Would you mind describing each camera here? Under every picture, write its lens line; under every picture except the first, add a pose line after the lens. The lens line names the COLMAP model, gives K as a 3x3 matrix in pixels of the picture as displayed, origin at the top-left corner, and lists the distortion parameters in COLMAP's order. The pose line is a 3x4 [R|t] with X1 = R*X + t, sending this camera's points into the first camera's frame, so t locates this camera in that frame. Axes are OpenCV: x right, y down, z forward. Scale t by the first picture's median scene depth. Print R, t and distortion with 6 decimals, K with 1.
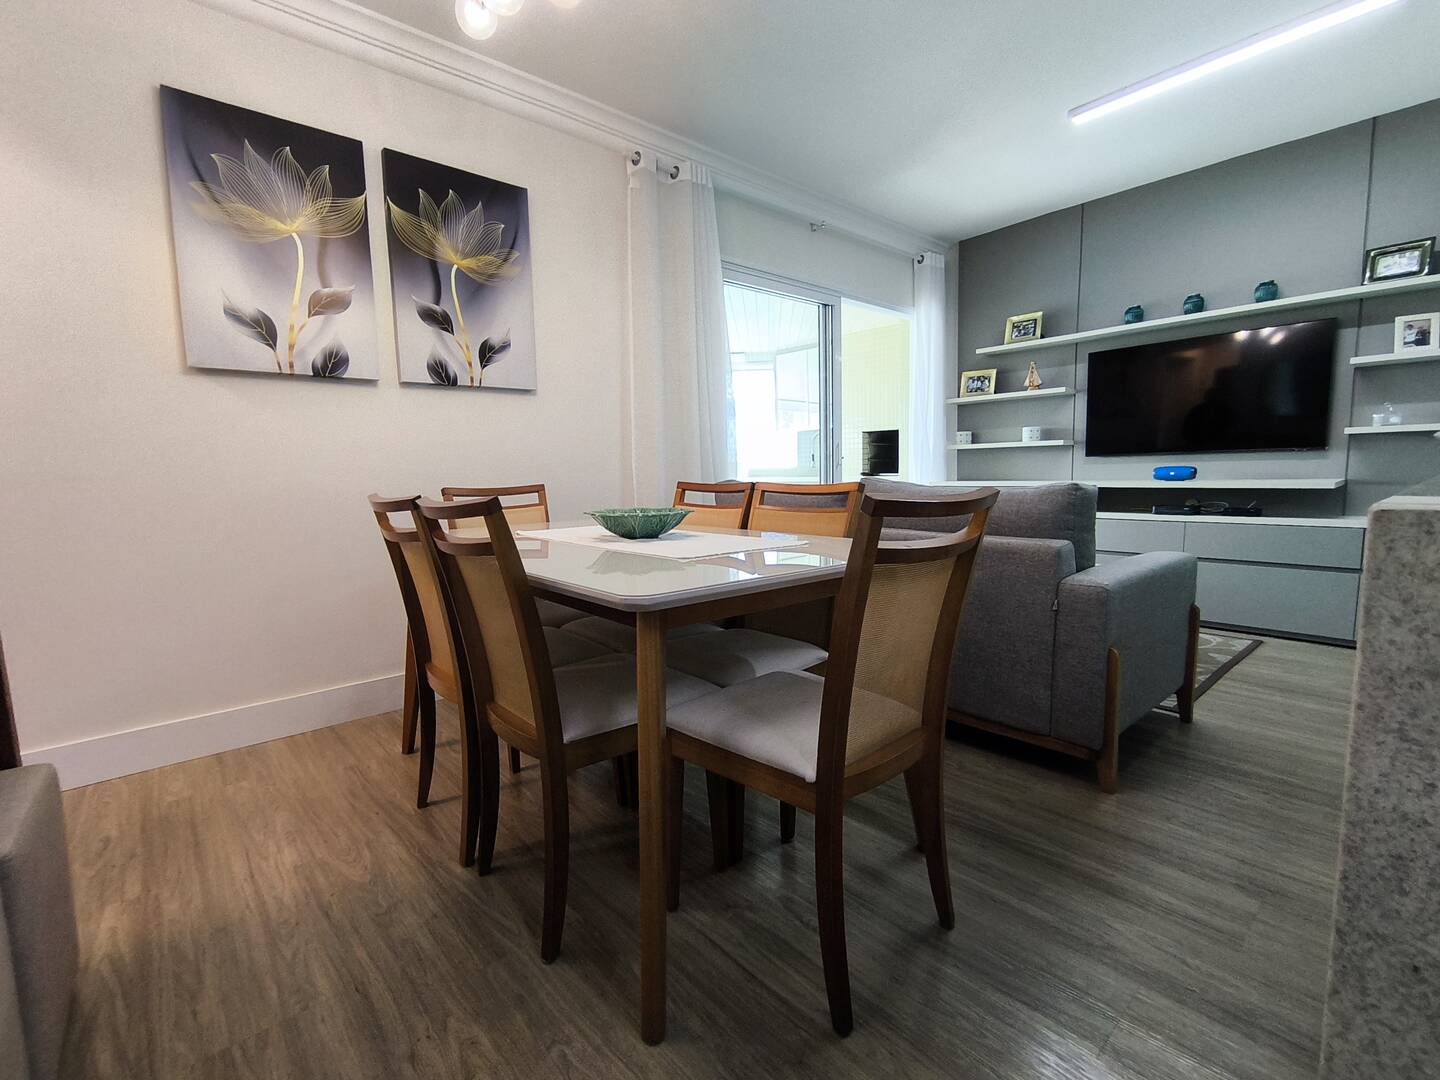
lens RADIAL K [[639.9, 0, 686.6], [0, 639.9, 538.4], [0, 0, 1]] dist [0.020523, -0.000073]
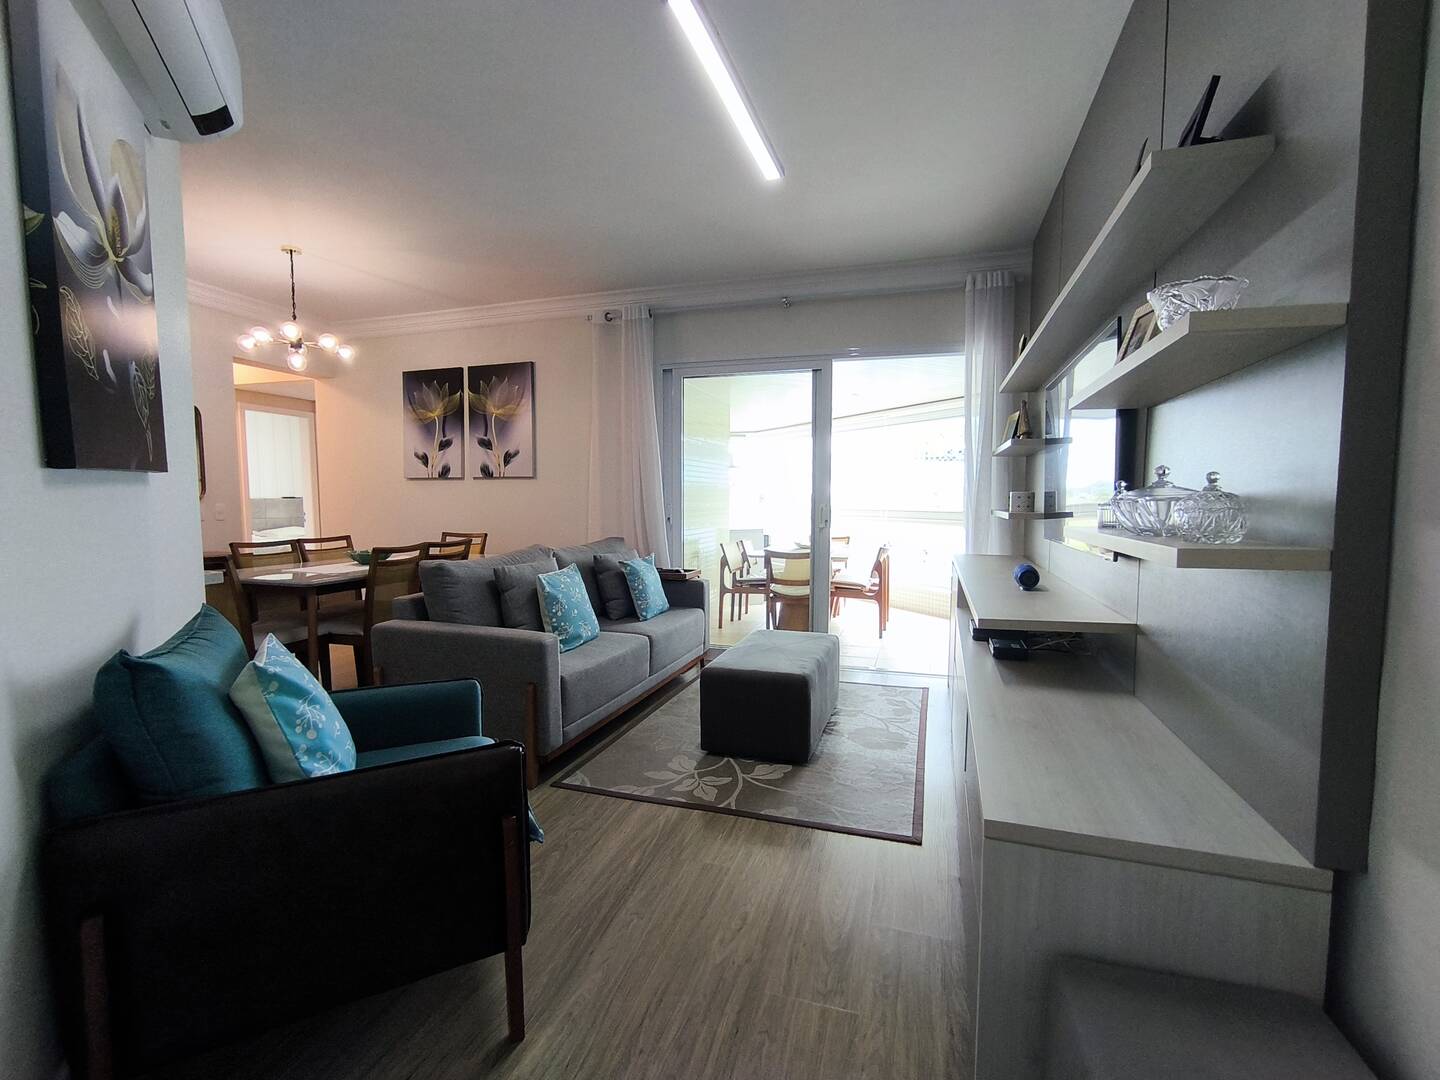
lens RADIAL K [[646.2, 0, 720.0], [0, 646.2, 540.0], [0, 0, 1]] dist [-0.008392, 0.000642]
pose [[0.529857, 0.079308, -0.844370, 1.635936], [-0.106190, 0.993987, 0.026724, -0.182198], [0.841412, 0.075504, 0.535093, 0.582209]]
